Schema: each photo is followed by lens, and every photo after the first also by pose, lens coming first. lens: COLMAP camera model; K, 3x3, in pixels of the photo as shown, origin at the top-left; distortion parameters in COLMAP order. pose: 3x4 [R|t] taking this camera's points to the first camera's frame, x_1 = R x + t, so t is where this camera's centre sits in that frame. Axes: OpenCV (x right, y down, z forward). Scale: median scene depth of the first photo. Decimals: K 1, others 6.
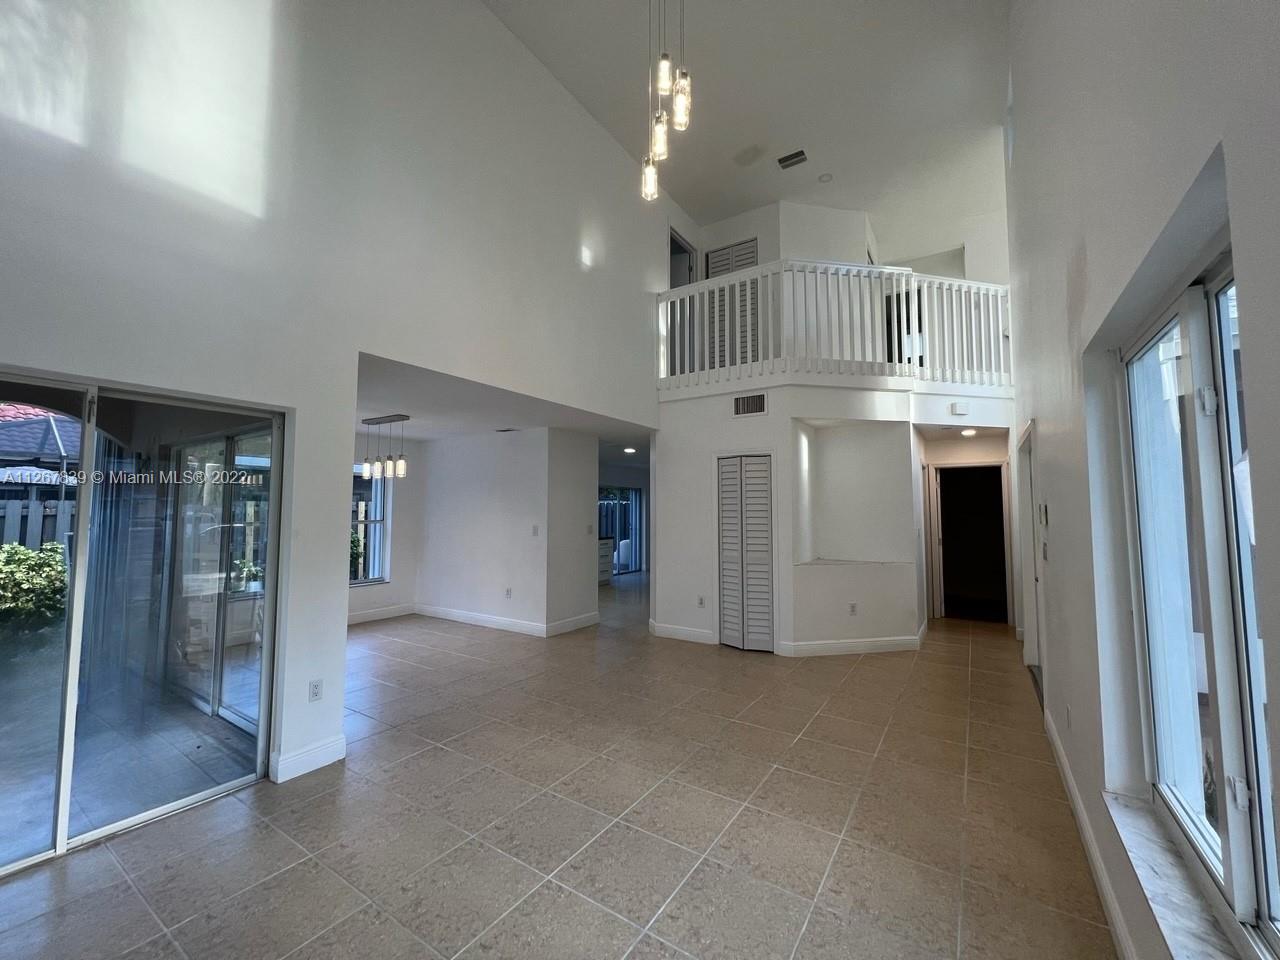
lens RADIAL K [[520.0, 0, 644.8], [0, 520.0, 470.5], [0, 0, 1]] dist [0.000830, 0.000470]
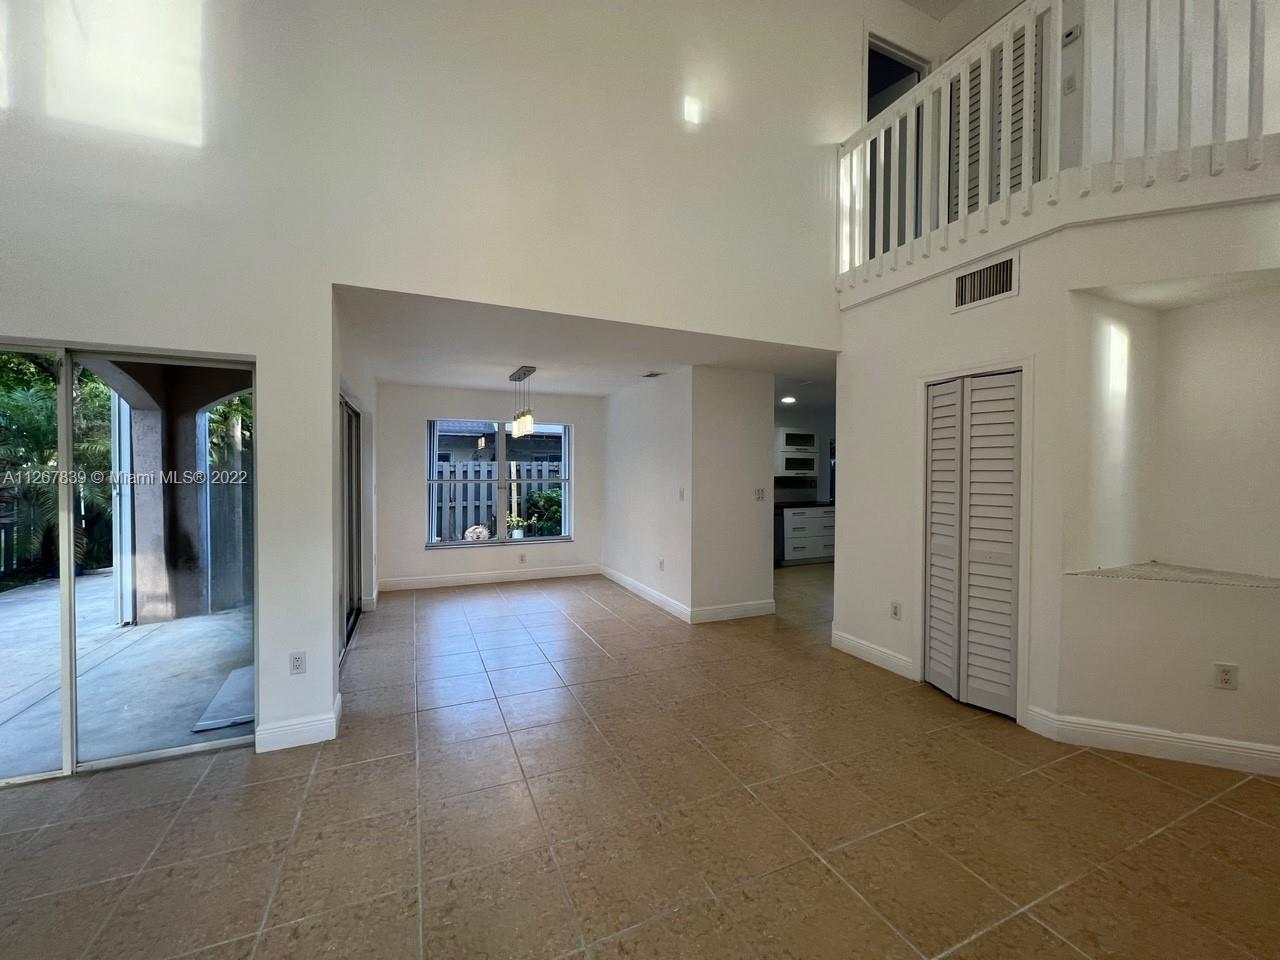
lens RADIAL K [[520.0, 0, 638.5], [0, 520.0, 474.0], [0, 0, 1]] dist [0.000830, 0.000470]
pose [[0.838621, 0.005480, -0.544687, 0.156262], [0.039916, 0.996643, 0.071483, 0.019576], [0.543250, -0.081688, 0.835587, 0.243634]]
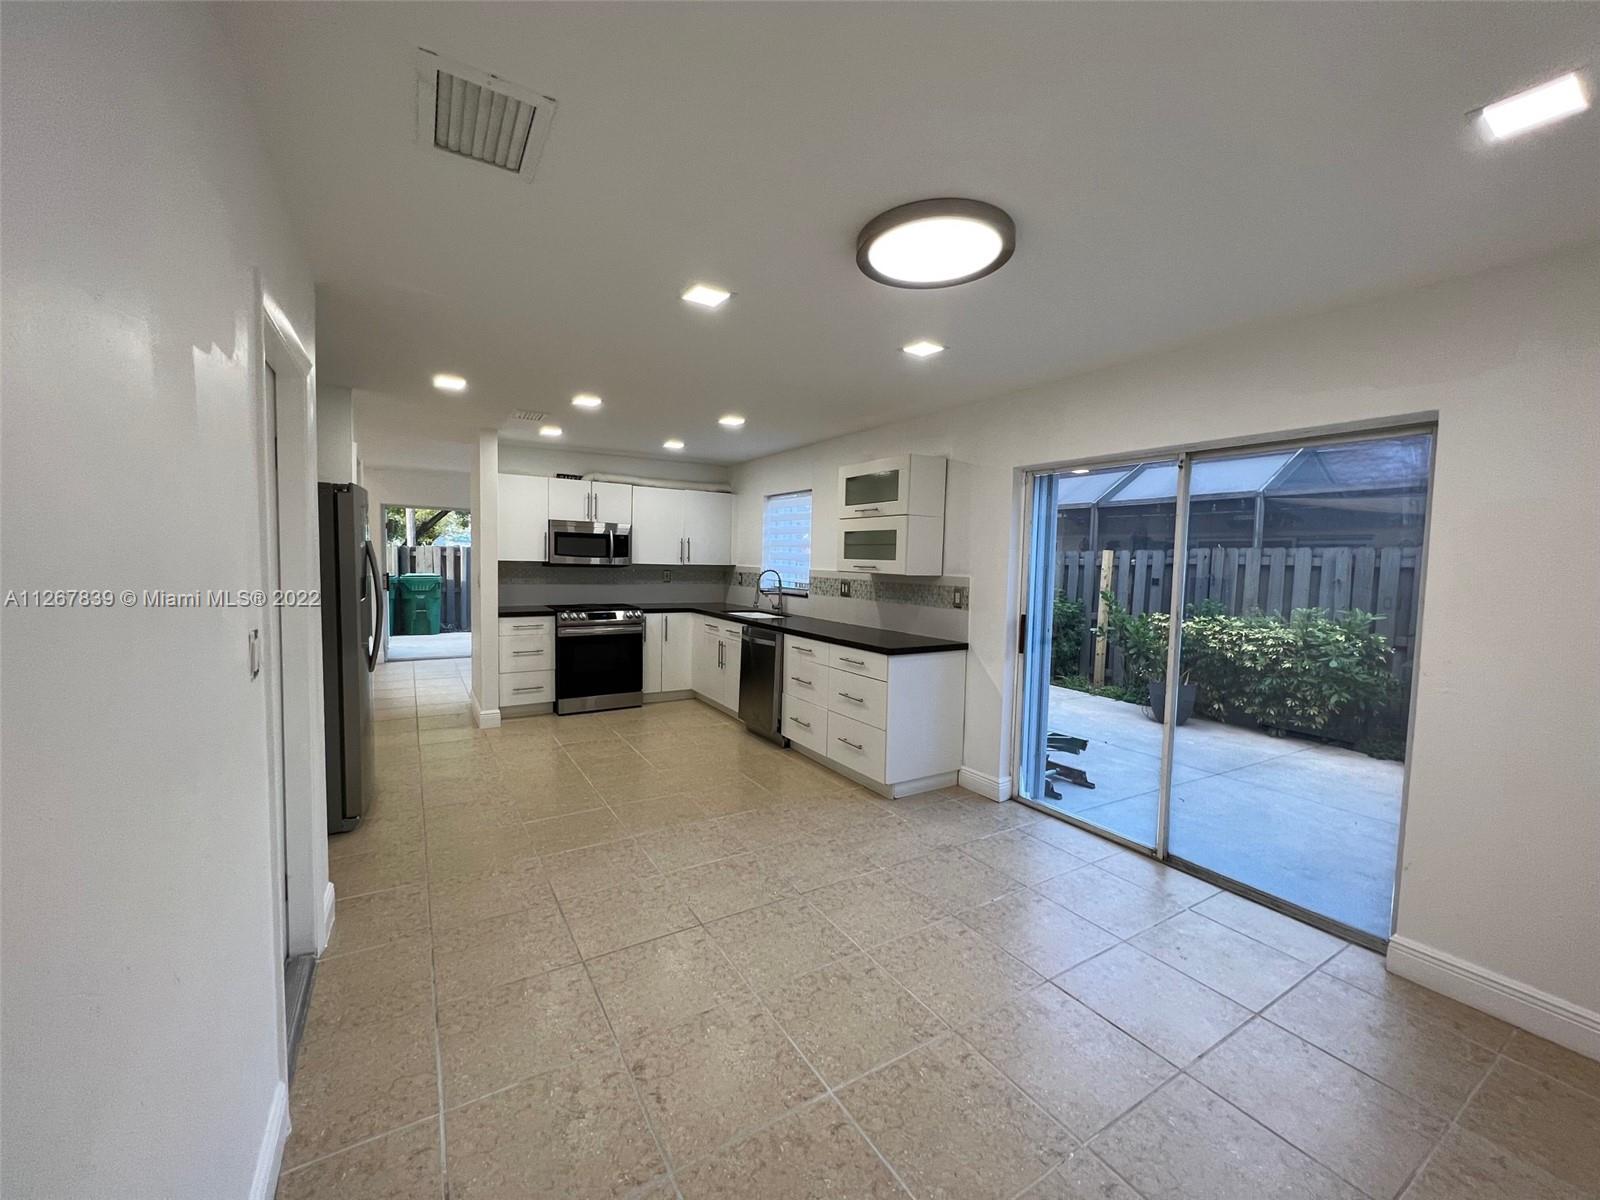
lens RADIAL K [[650.0, 0, 809.8], [0, 650.0, 620.5], [0, 0, 1]] dist [0.000830, 0.000470]
pose [[-0.433450, 0.075759, -0.897988, 0.253477], [0.047609, 0.996994, 0.061131, 0.058197], [0.899919, -0.016255, -0.435753, 0.742221]]
